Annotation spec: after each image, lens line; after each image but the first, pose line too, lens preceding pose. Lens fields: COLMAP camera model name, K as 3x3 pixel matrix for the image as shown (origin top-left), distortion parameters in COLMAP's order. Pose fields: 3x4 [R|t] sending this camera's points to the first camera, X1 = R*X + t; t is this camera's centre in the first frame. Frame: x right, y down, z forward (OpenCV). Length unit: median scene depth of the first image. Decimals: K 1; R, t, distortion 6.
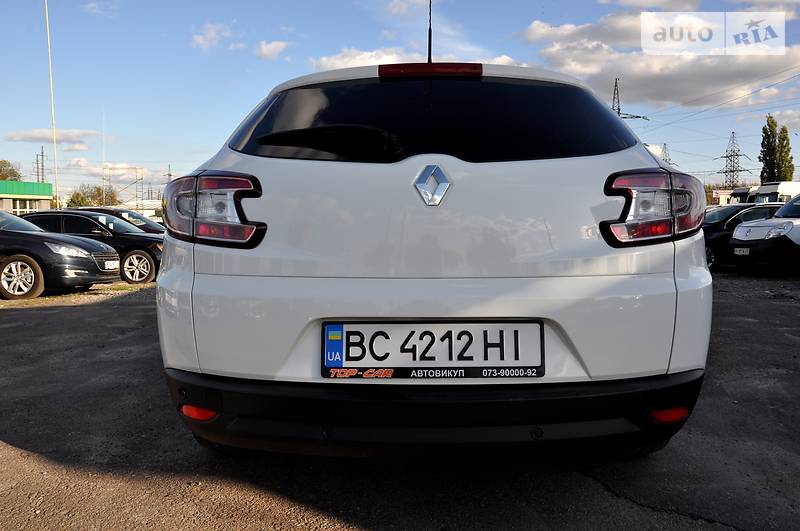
lens RADIAL K [[613.8, 0, 400.0], [0, 613.8, 265.5], [0, 0, 1]] dist [-0.144704, 0.101599]
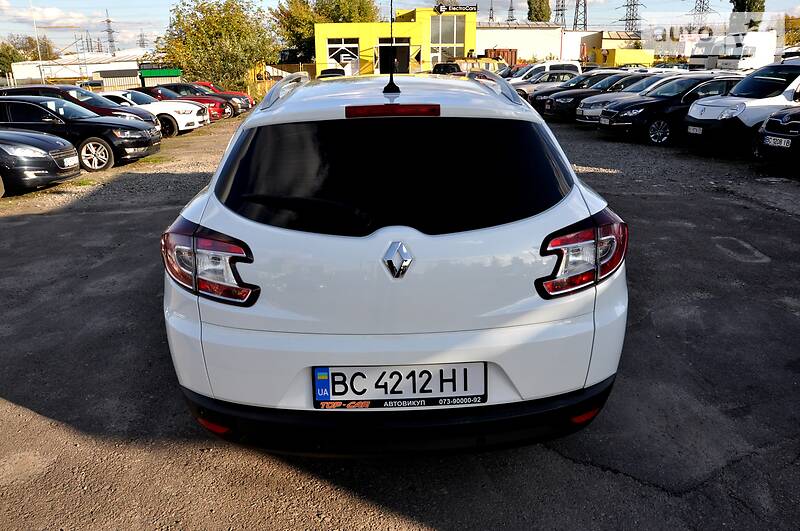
lens RADIAL K [[613.8, 0, 400.0], [0, 613.8, 265.5], [0, 0, 1]] dist [-0.144704, 0.101599]
pose [[0.997765, -0.032712, 0.058266, -0.012392], [0.017867, 0.970832, 0.239092, -0.382890], [-0.064387, -0.237517, 0.969247, -0.164878]]
